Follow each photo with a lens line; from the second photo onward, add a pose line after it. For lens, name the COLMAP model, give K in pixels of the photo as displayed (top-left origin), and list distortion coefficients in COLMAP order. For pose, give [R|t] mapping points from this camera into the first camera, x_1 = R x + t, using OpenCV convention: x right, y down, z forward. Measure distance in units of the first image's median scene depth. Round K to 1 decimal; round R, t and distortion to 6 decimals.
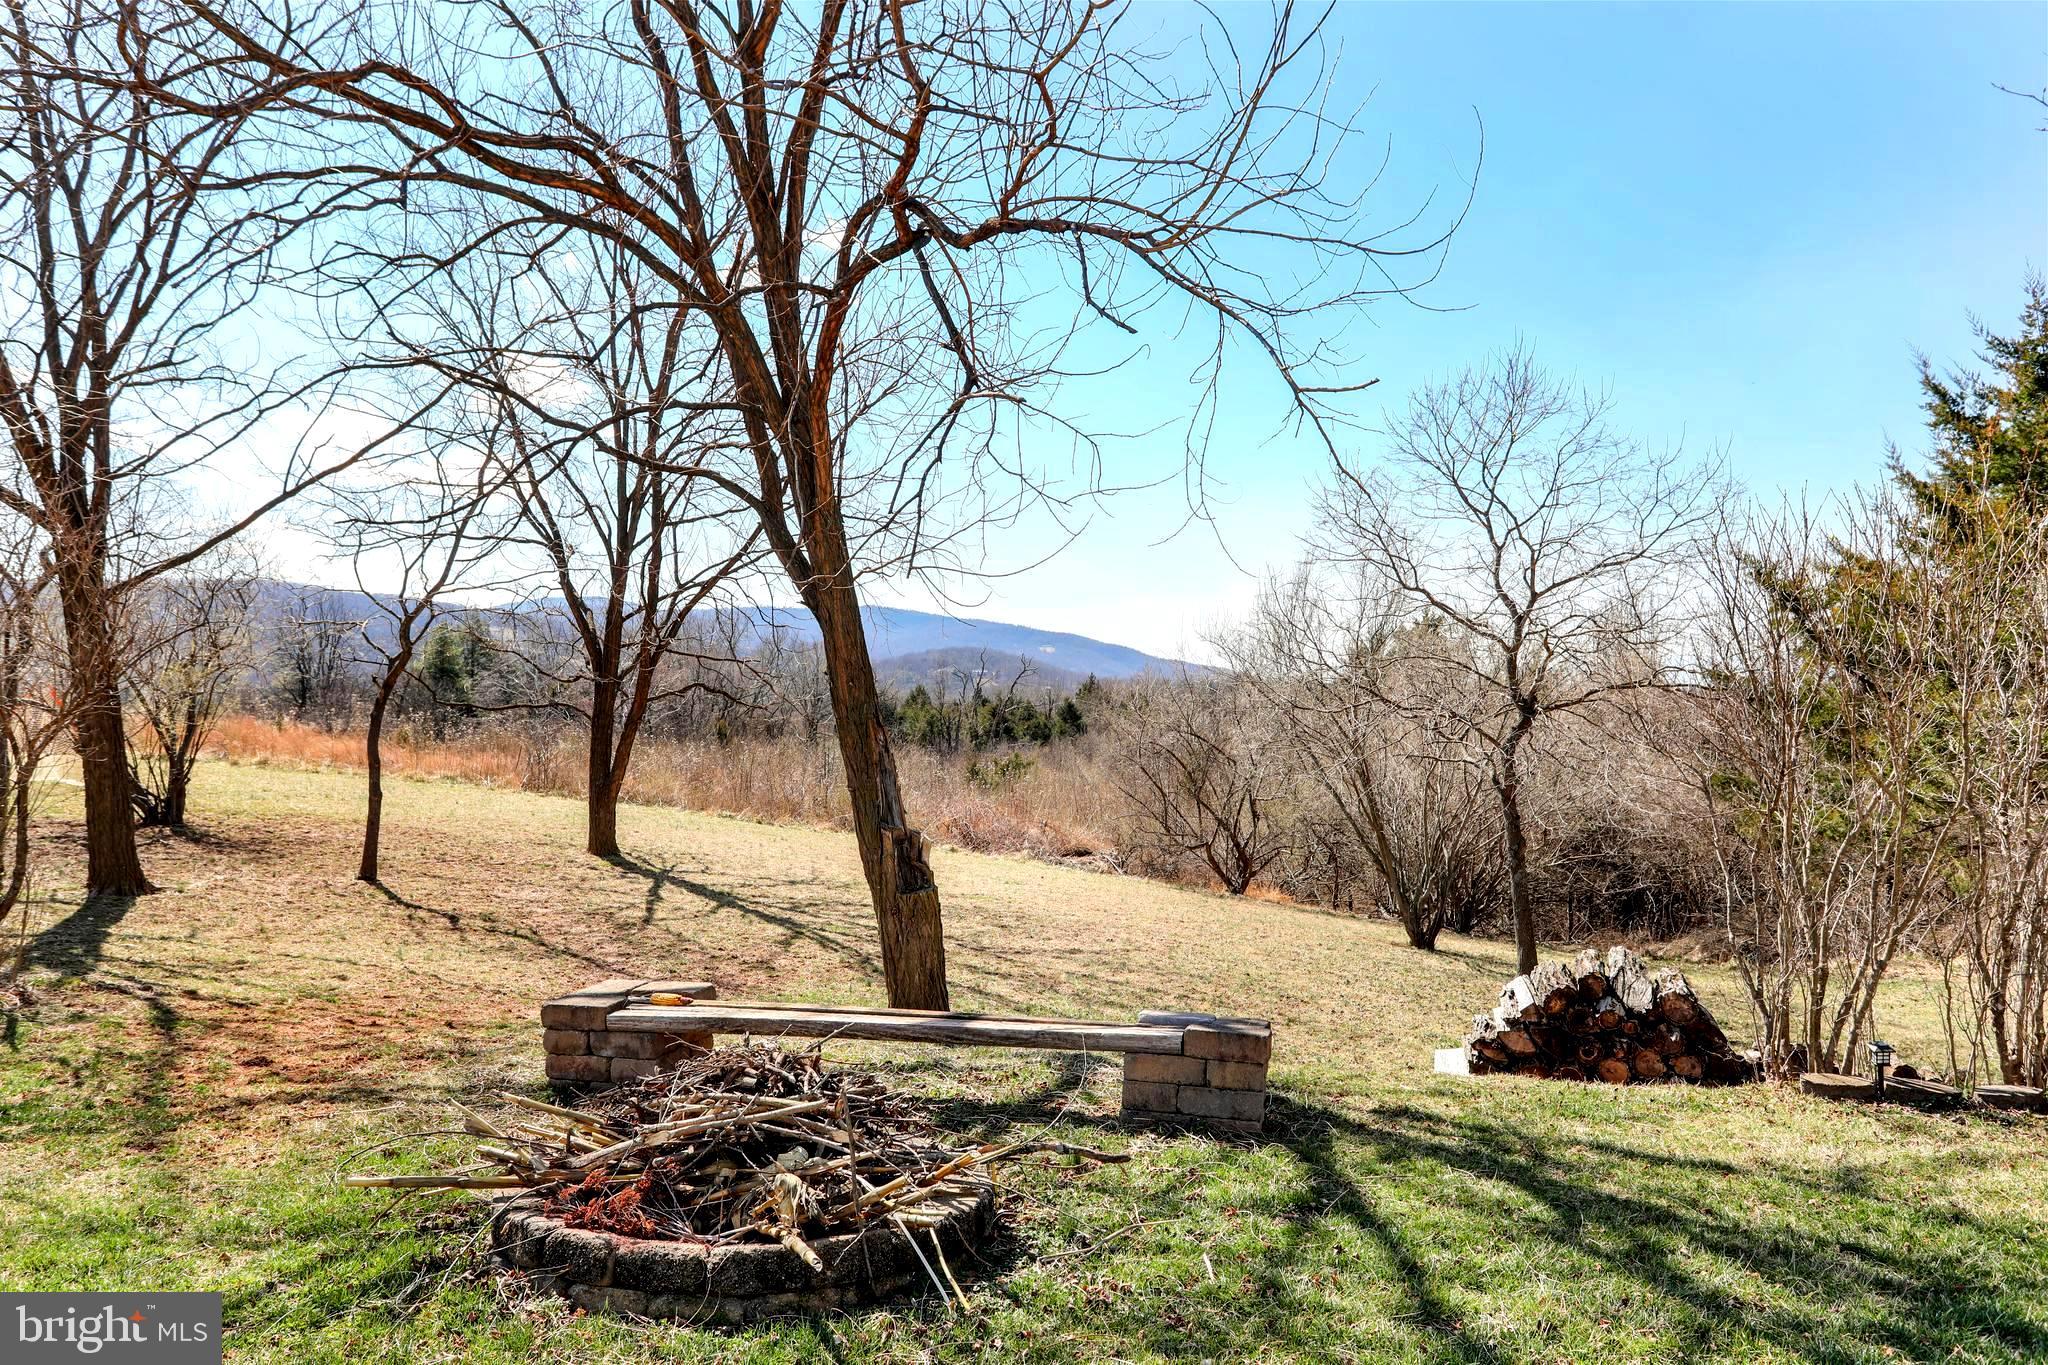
lens RADIAL K [[1390.3, 0, 960.2], [0, 1390.3, 683.9], [0, 0, 1]] dist [-0.003334, -0.000056]
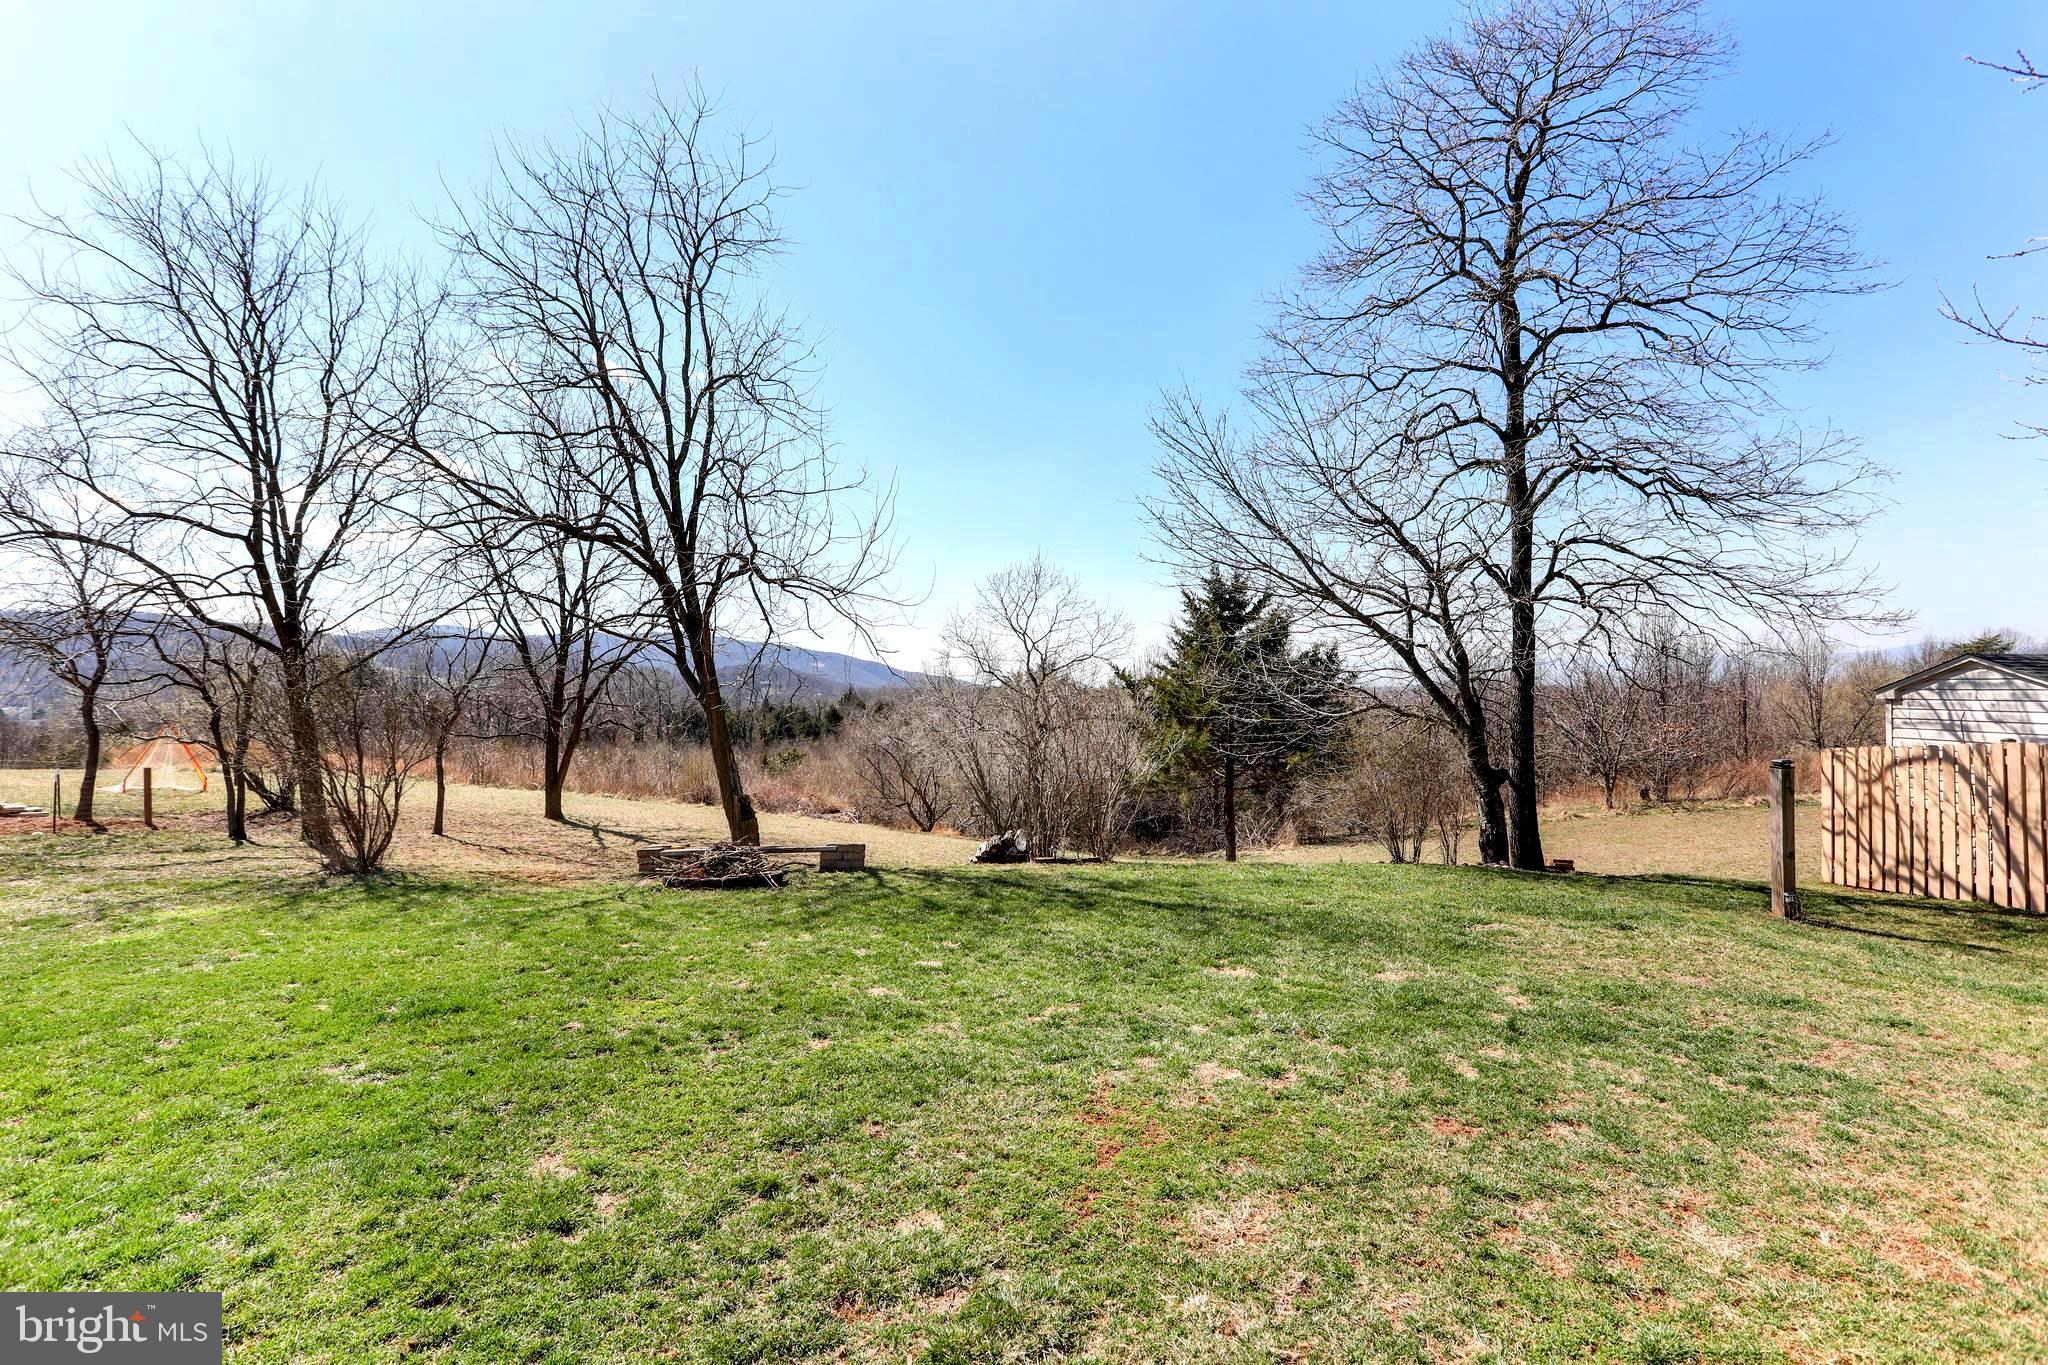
lens RADIAL K [[1013.7, 0, 1016.3], [0, 1013.7, 671.1], [0, 0, 1]] dist [-0.065722, 0.041001]
pose [[0.967286, -0.007362, 0.253582, -0.011969], [0.012841, 0.999718, -0.019959, -0.035458], [-0.253364, 0.022562, 0.967108, -0.422669]]
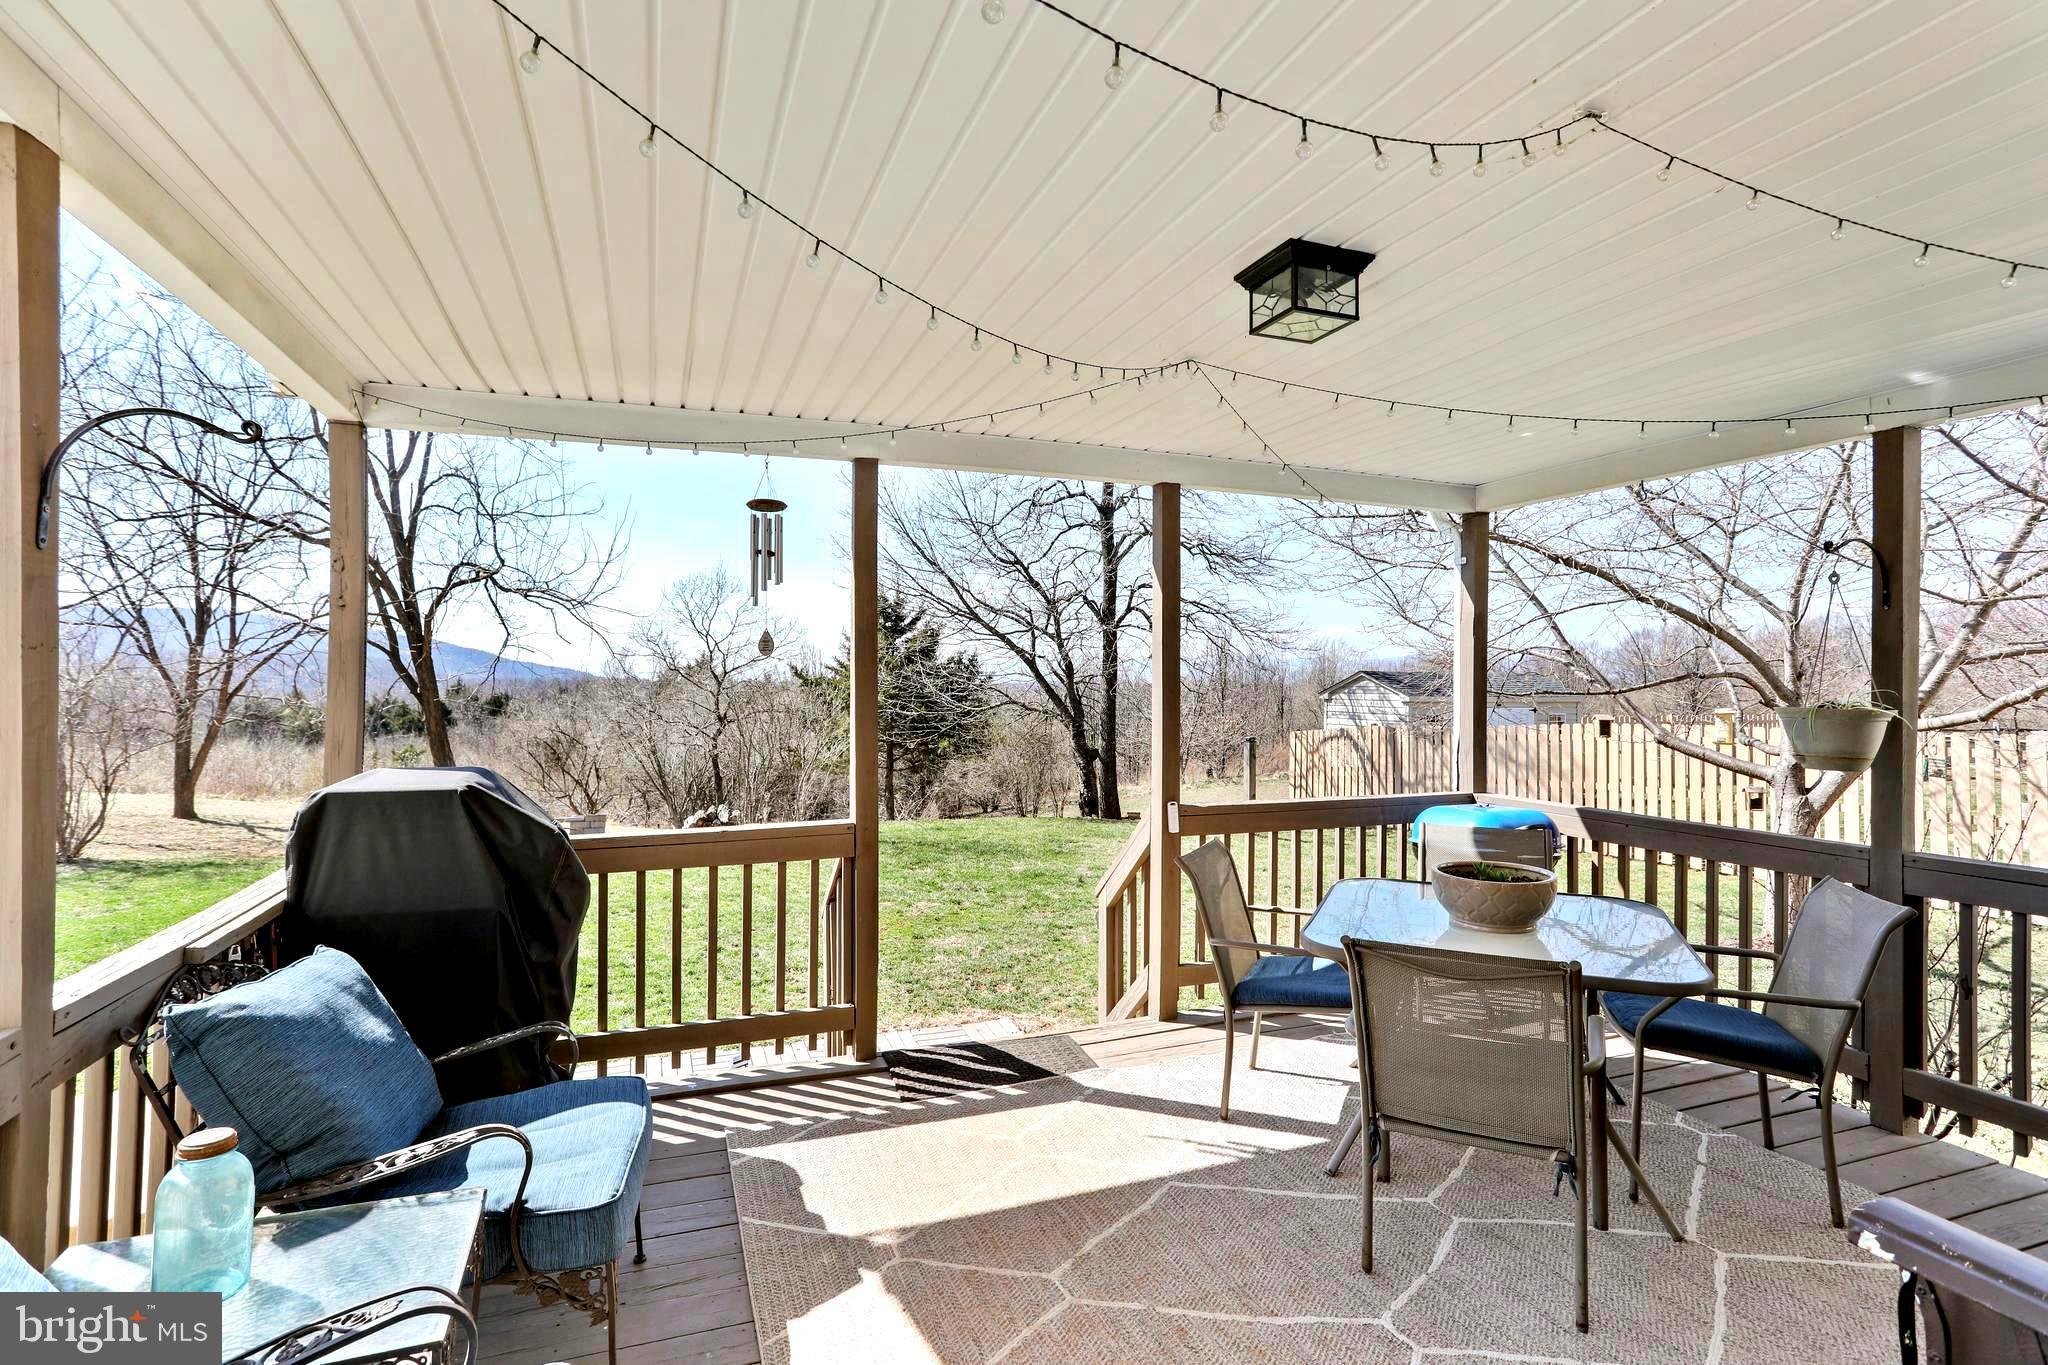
lens RADIAL K [[991.1, 0, 1020.8], [0, 991.1, 671.4], [0, 0, 1]] dist [-0.047098, 0.024036]
pose [[0.816567, 0.004027, 0.577237, -0.125165], [0.003801, 0.999916, -0.012353, -0.039463], [-0.577238, 0.012281, 0.816483, -0.583132]]
